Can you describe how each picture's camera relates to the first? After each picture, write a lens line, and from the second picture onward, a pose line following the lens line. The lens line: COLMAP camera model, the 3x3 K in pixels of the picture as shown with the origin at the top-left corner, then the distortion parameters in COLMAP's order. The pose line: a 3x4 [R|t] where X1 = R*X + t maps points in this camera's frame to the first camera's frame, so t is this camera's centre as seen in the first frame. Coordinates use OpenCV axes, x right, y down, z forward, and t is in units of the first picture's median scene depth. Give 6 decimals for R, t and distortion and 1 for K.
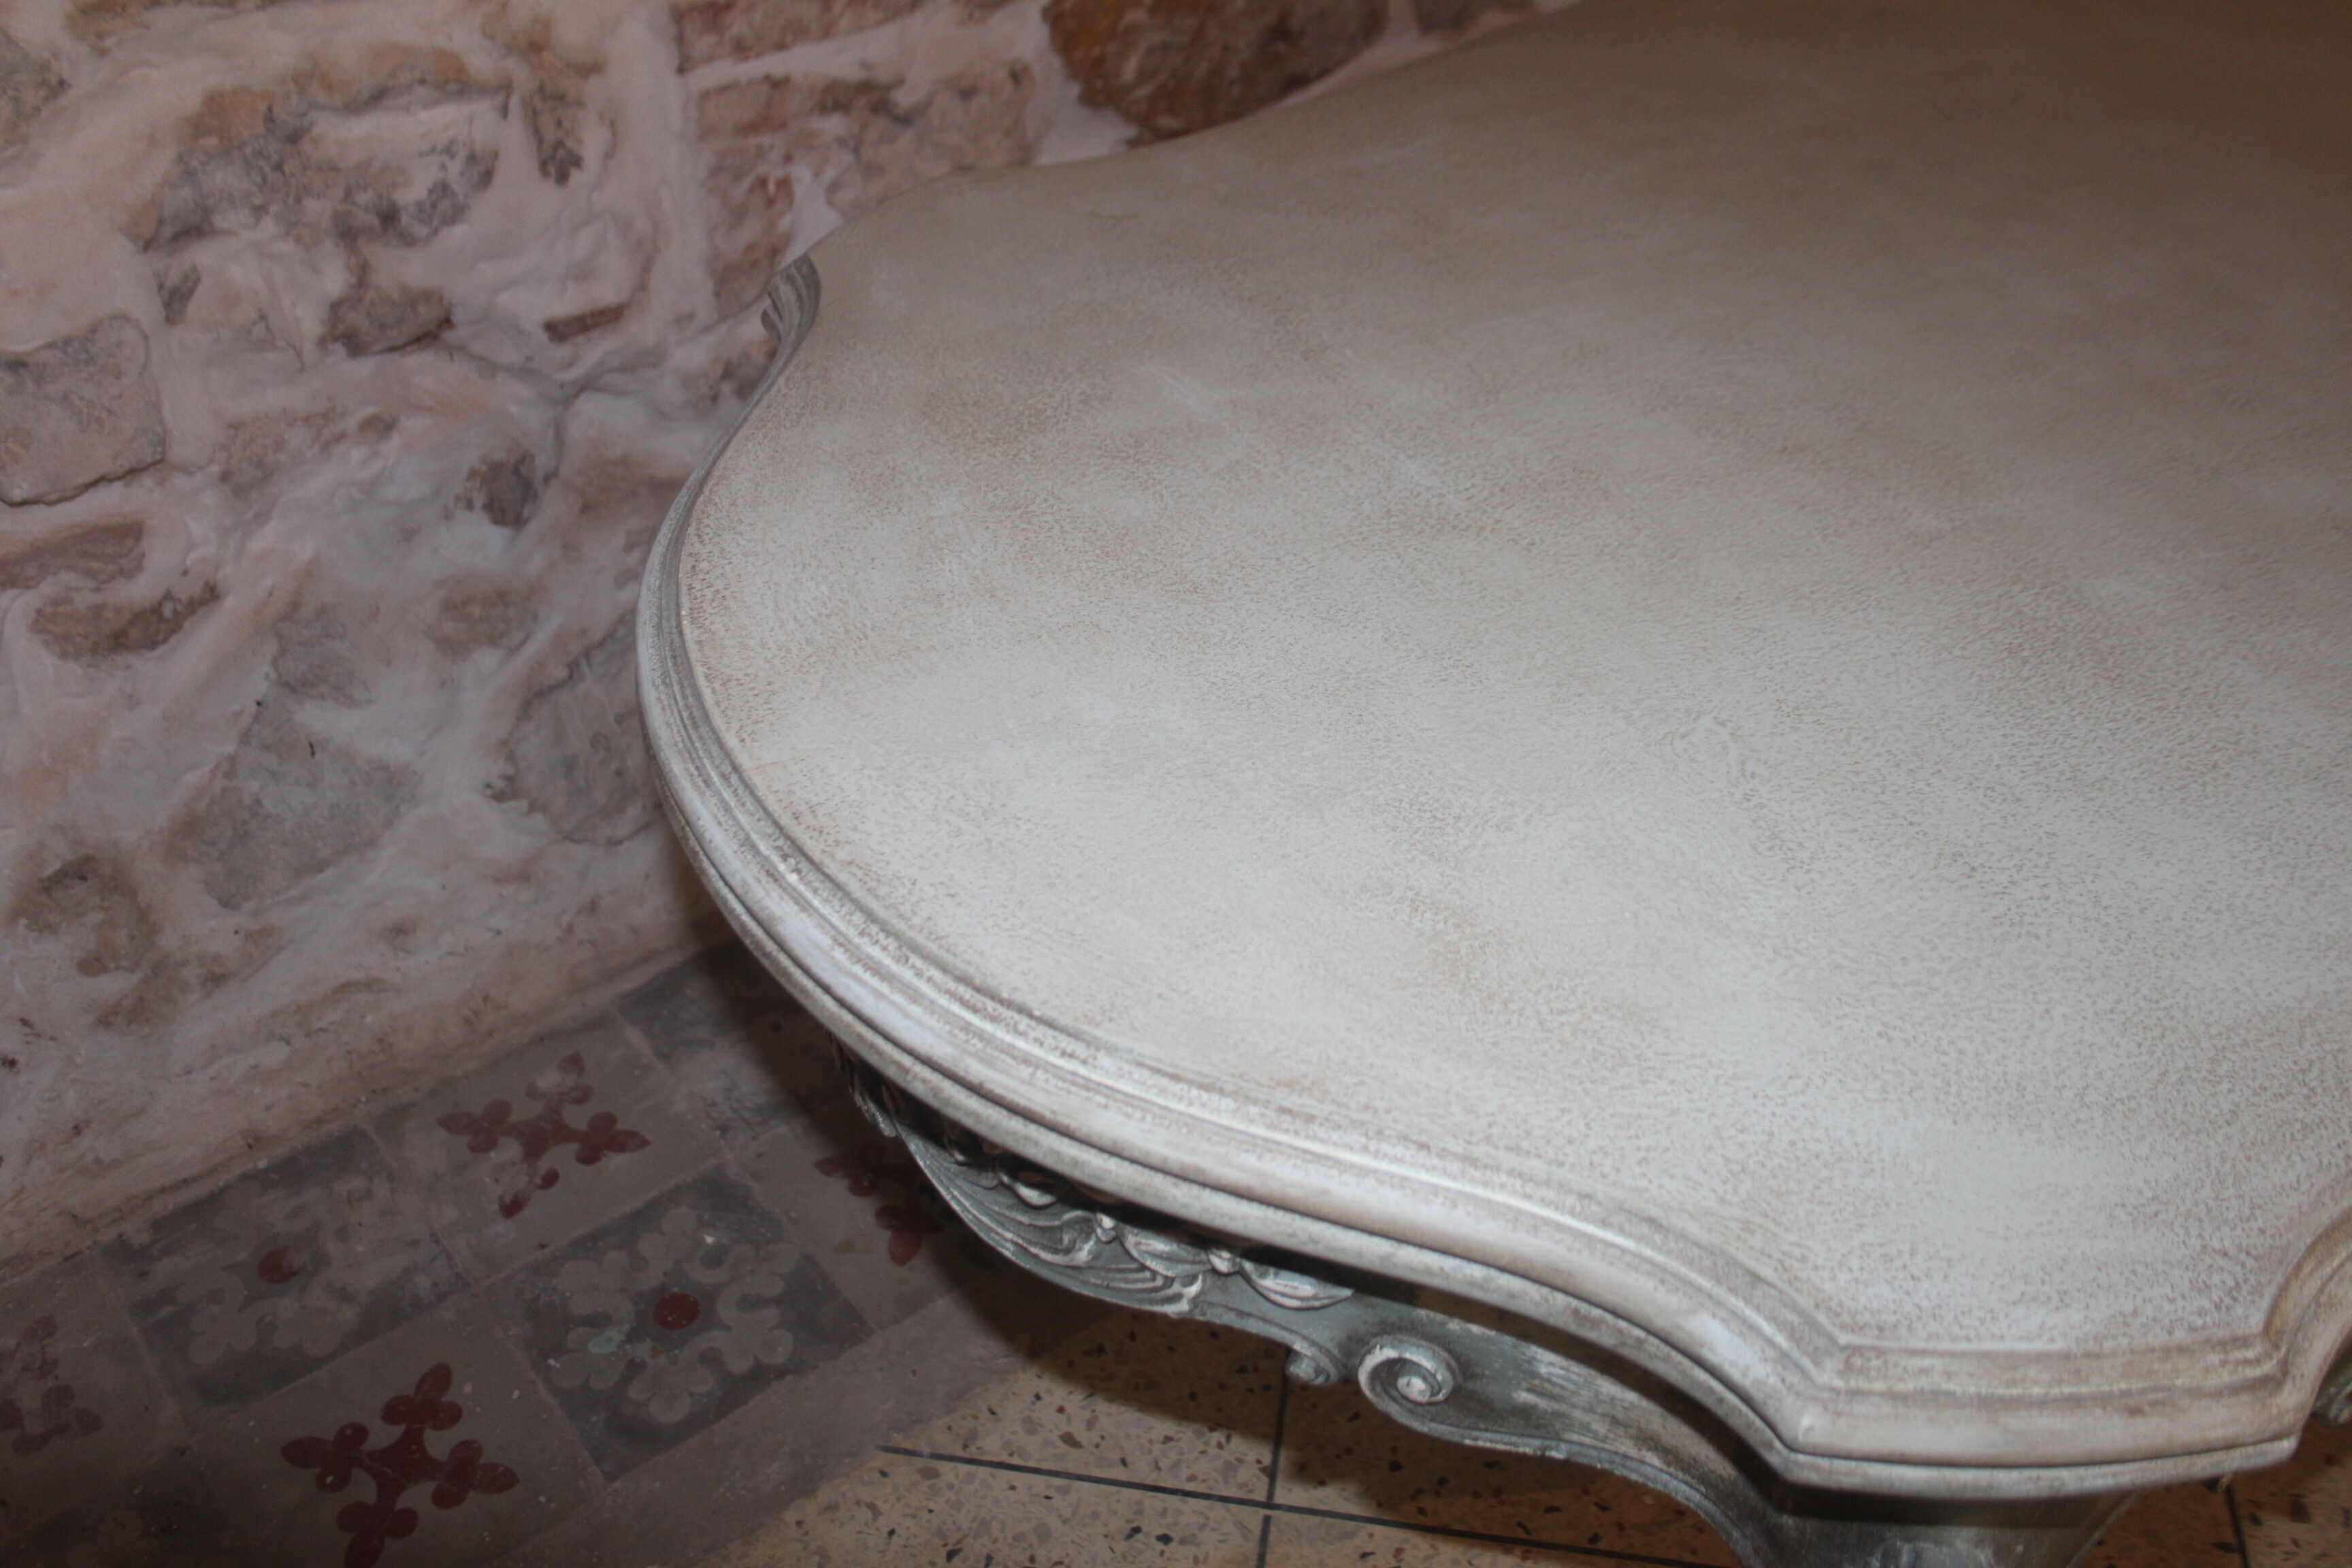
lens RADIAL K [[2286.7, 0, 1190.1], [0, 2286.7, 757.7], [0, 0, 1]] dist [-0.071799, 0.000000]
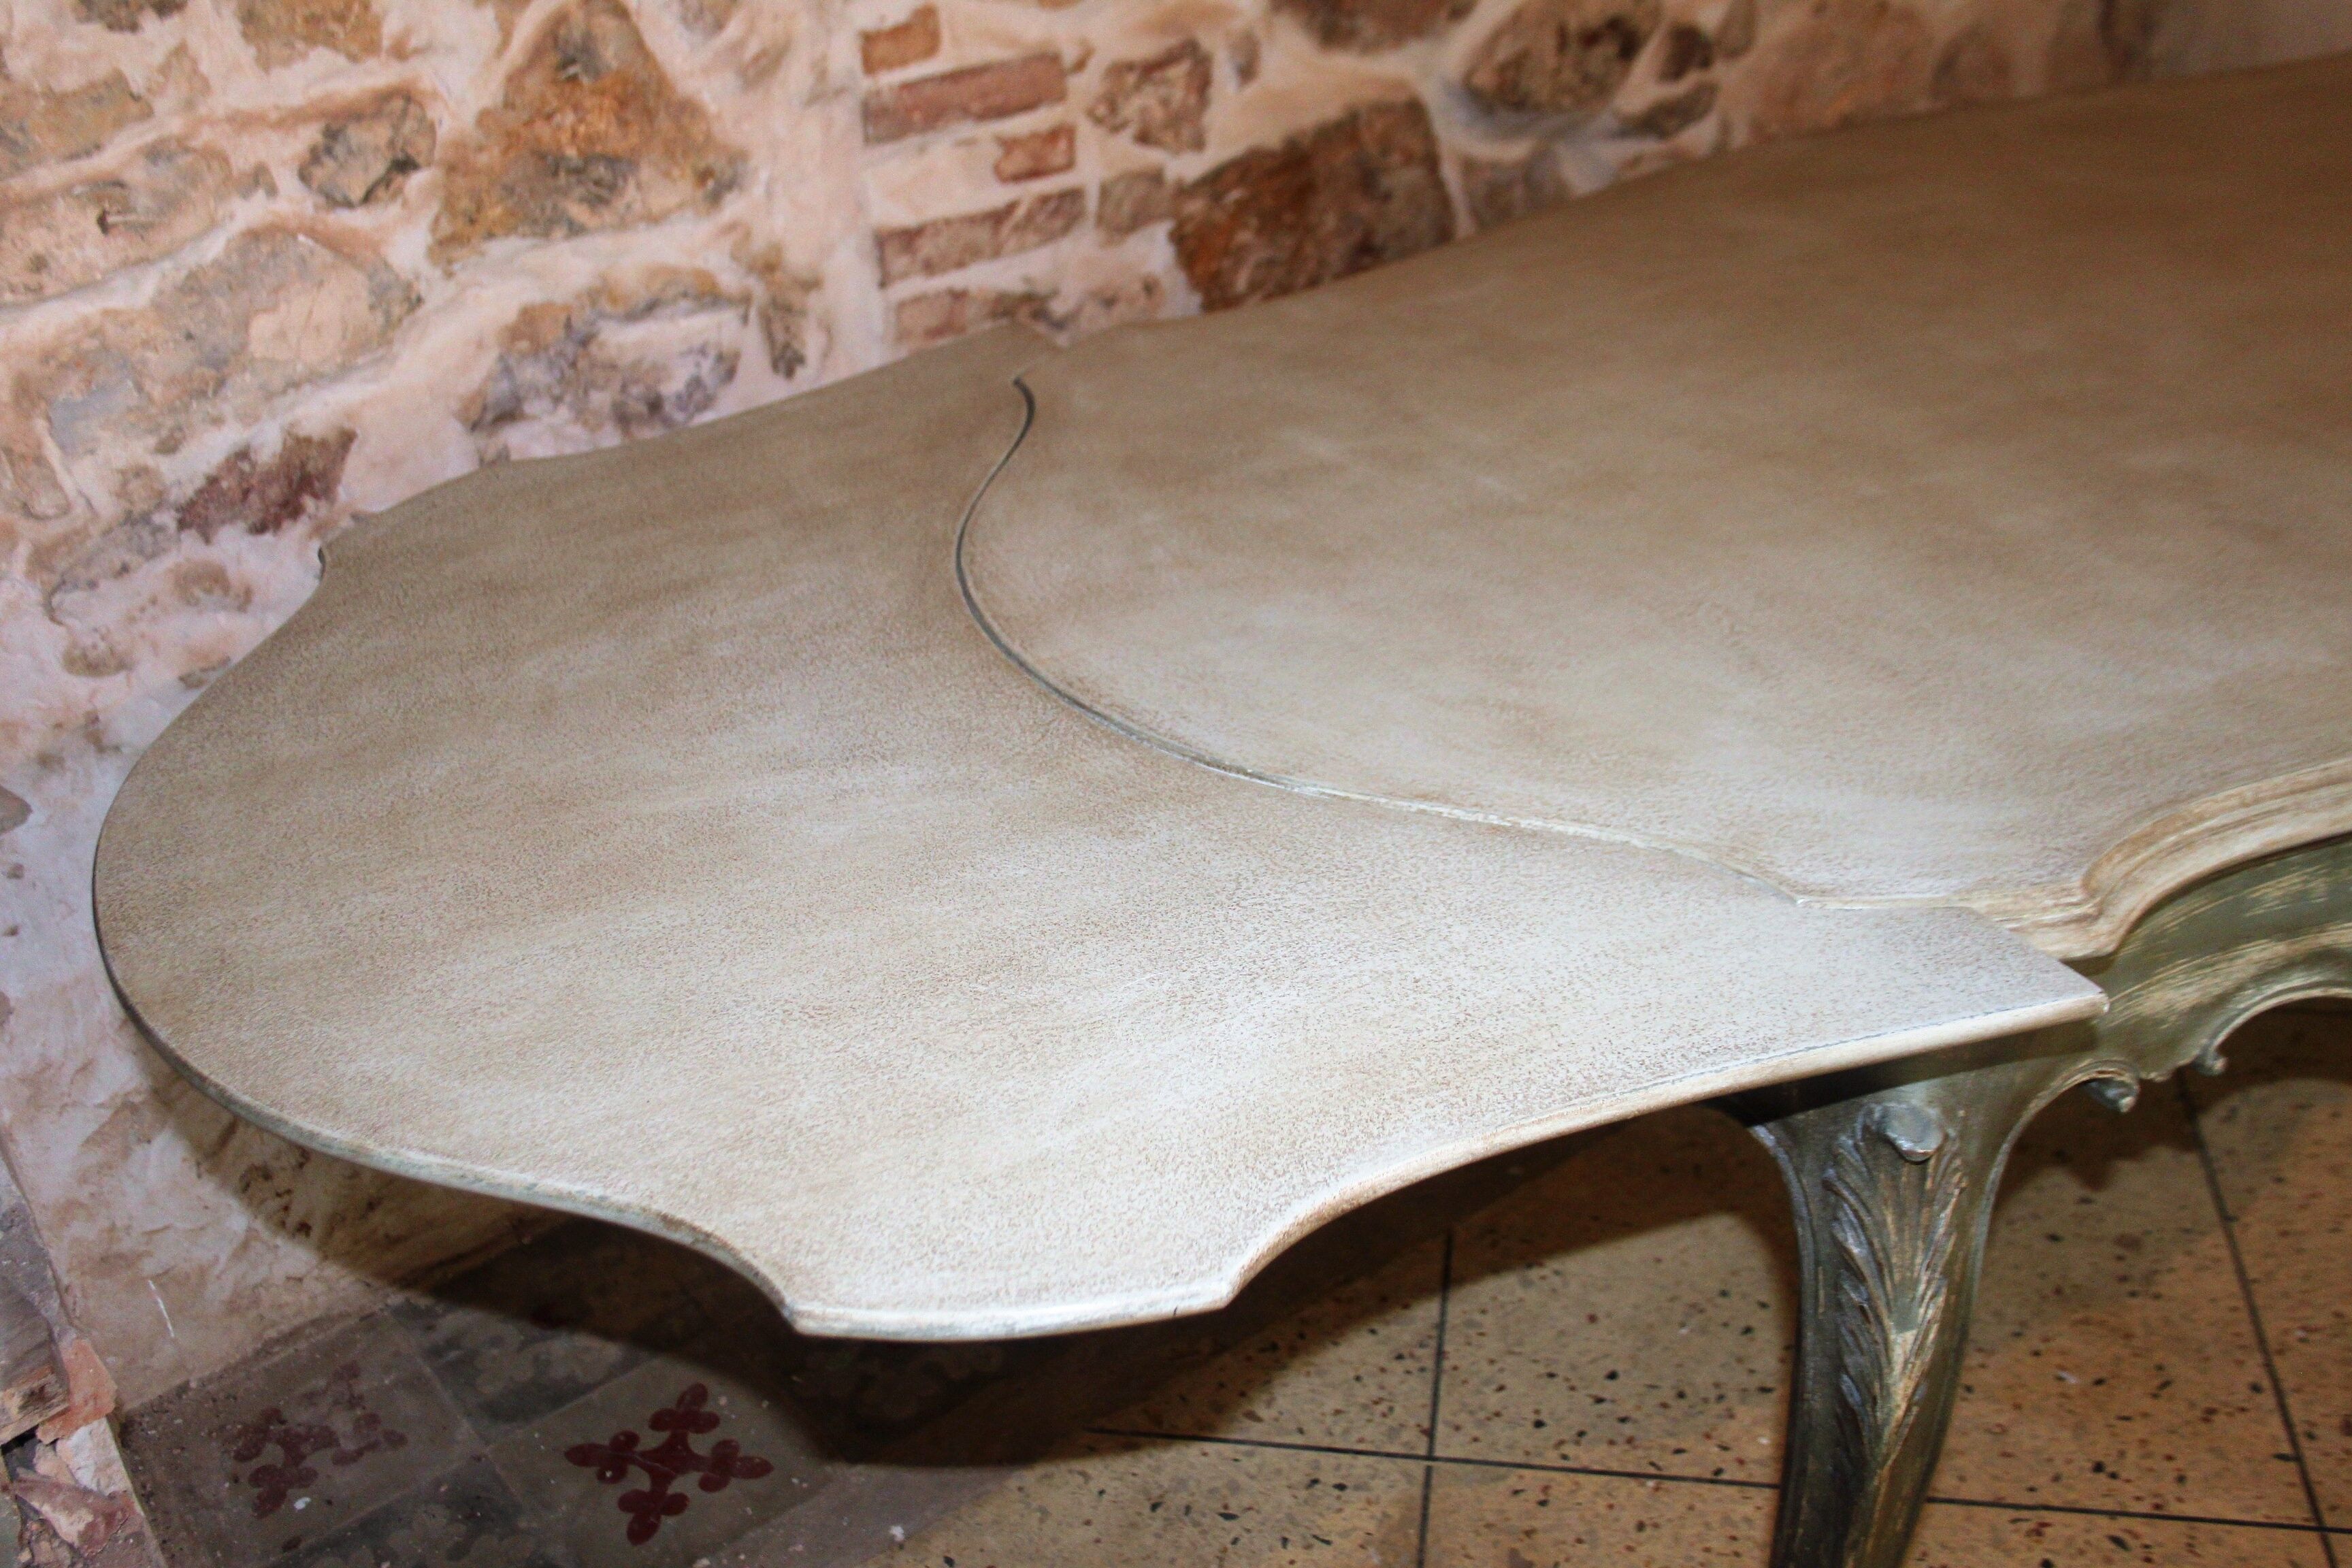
lens RADIAL K [[2449.1, 0, 1196.7], [0, 2449.1, 739.8], [0, 0, 1]] dist [-0.064078, 0.000000]
pose [[0.998099, -0.051411, -0.033988, -0.022508], [0.045325, 0.986007, -0.160427, 0.167038], [0.041760, 0.158581, 0.986462, -0.274671]]
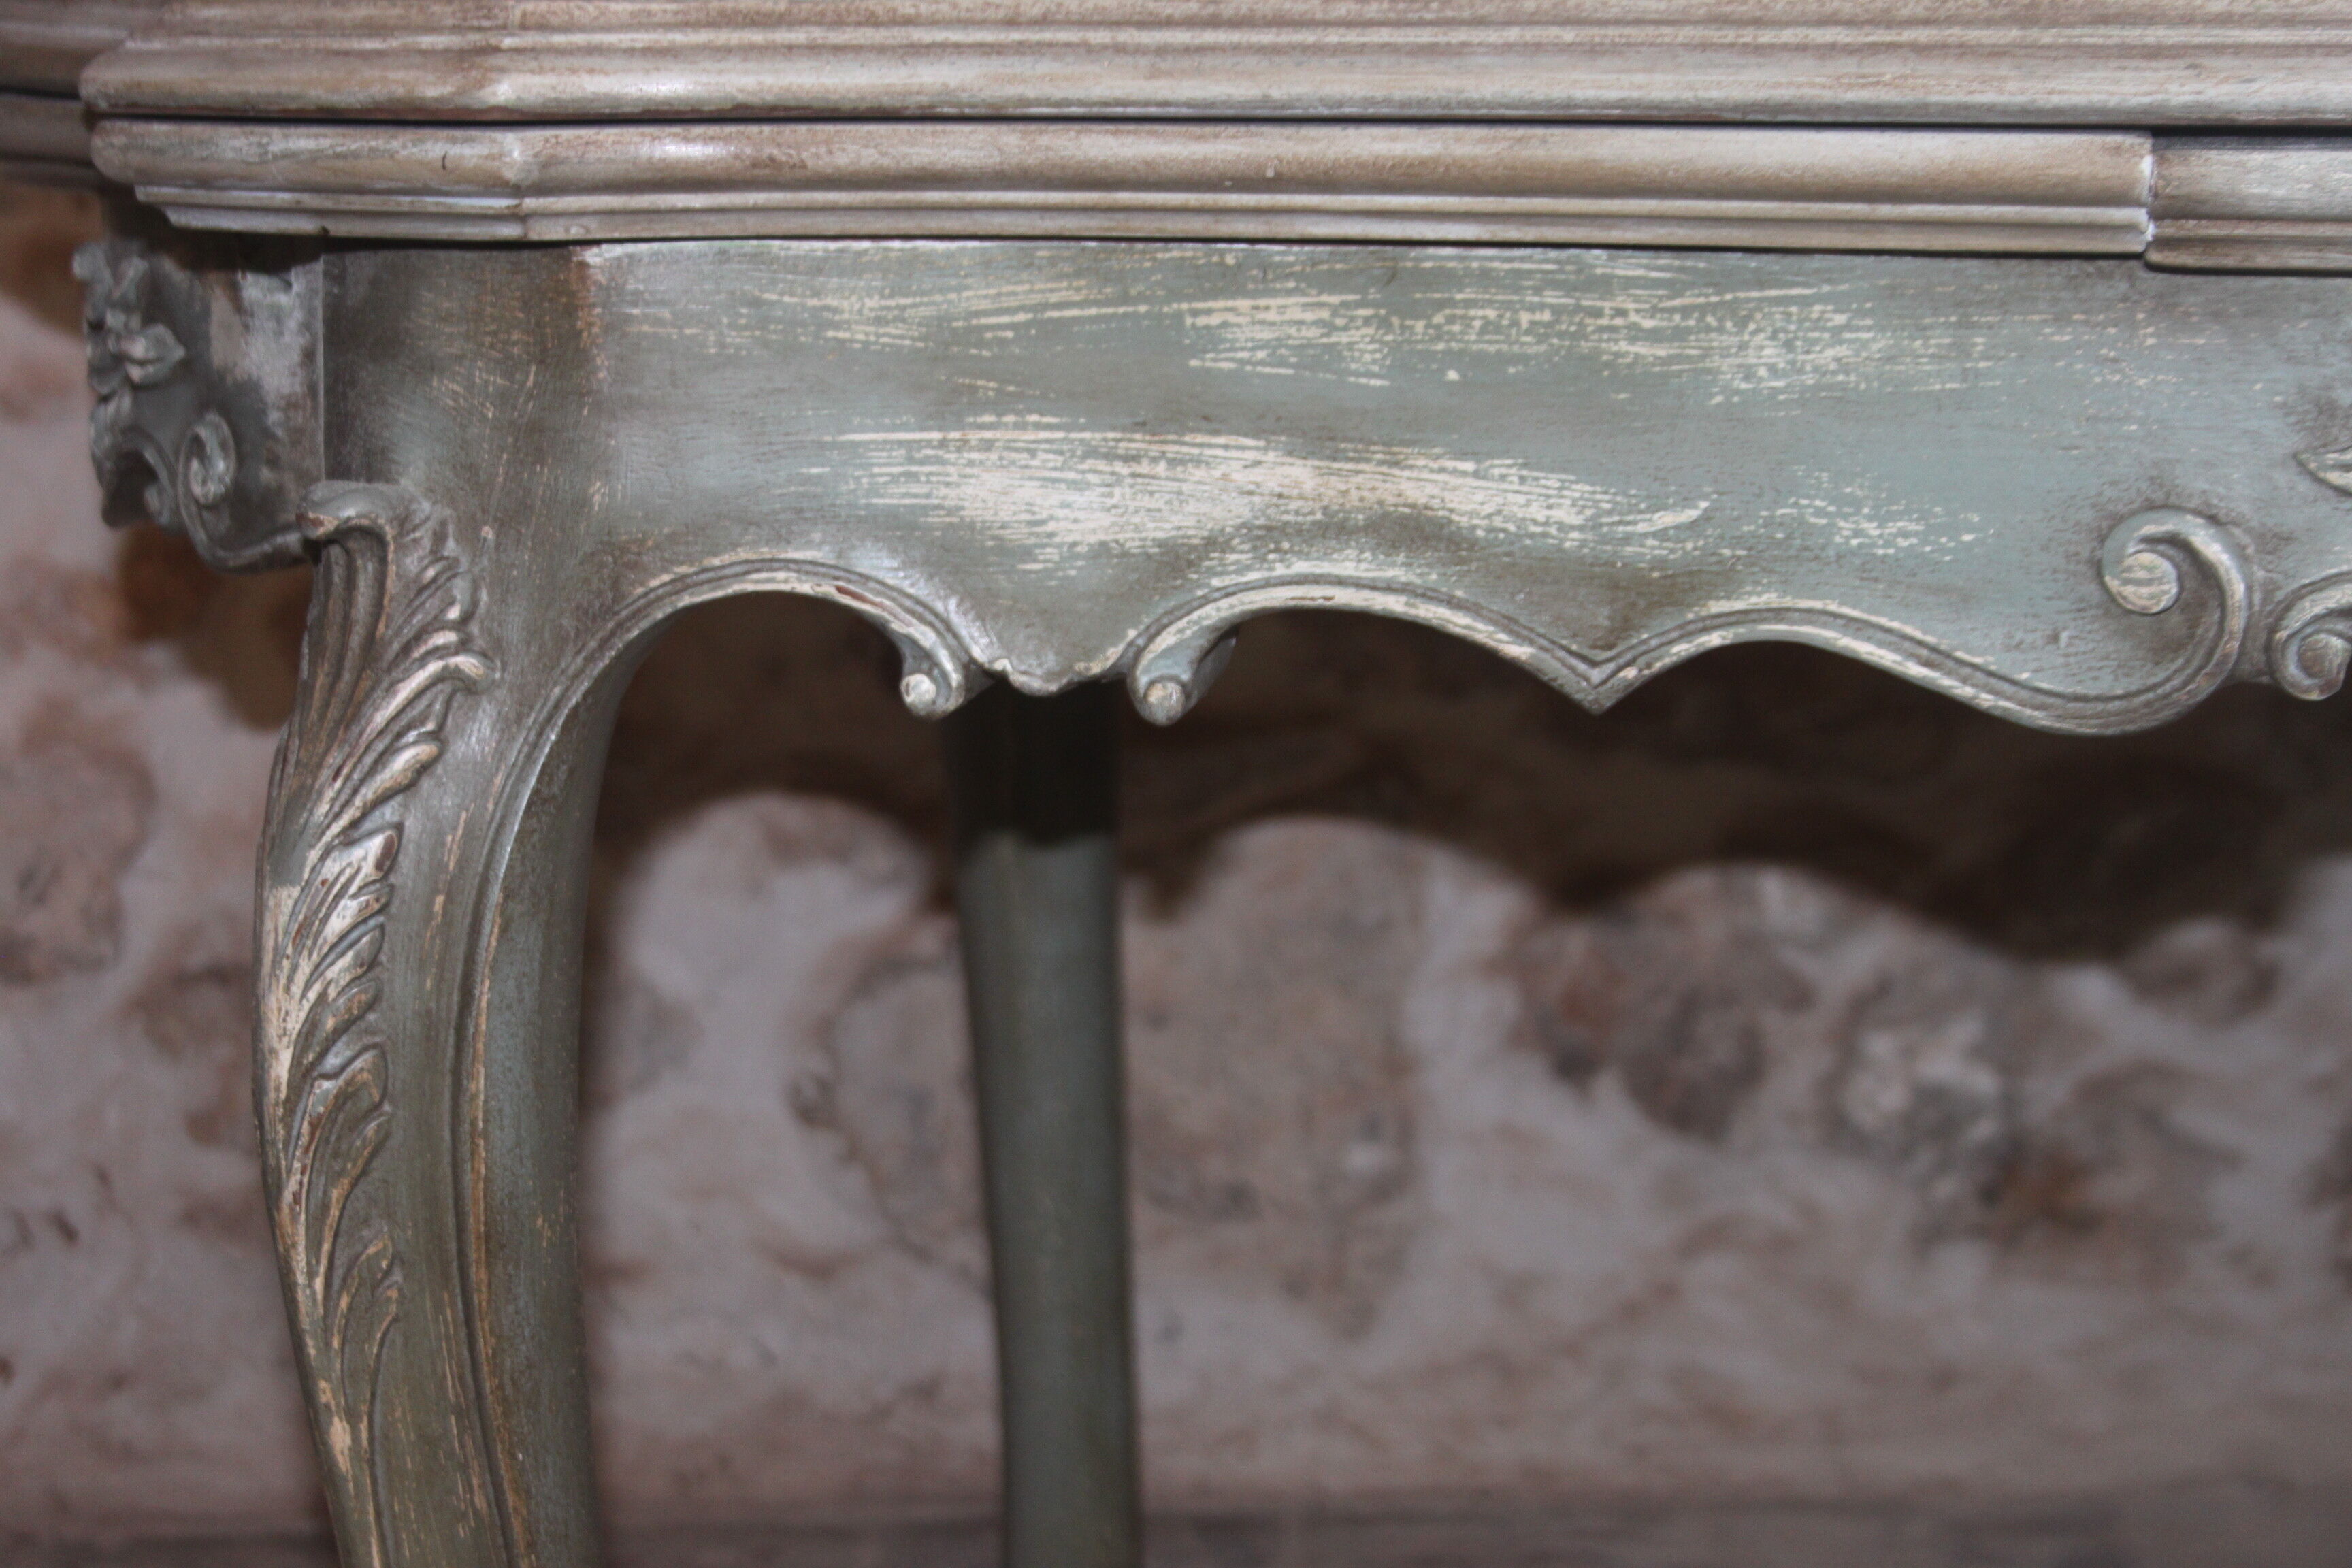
lens RADIAL K [[4764.8, 0, 1159.5], [0, 4764.8, 761.2], [0, 0, 1]] dist [0.060735, 0.000000]
pose [[0.781675, 0.089450, -0.617238, 0.768440], [-0.364497, 0.868579, -0.335726, 0.433482], [0.506089, 0.487410, 0.711551, -0.009641]]
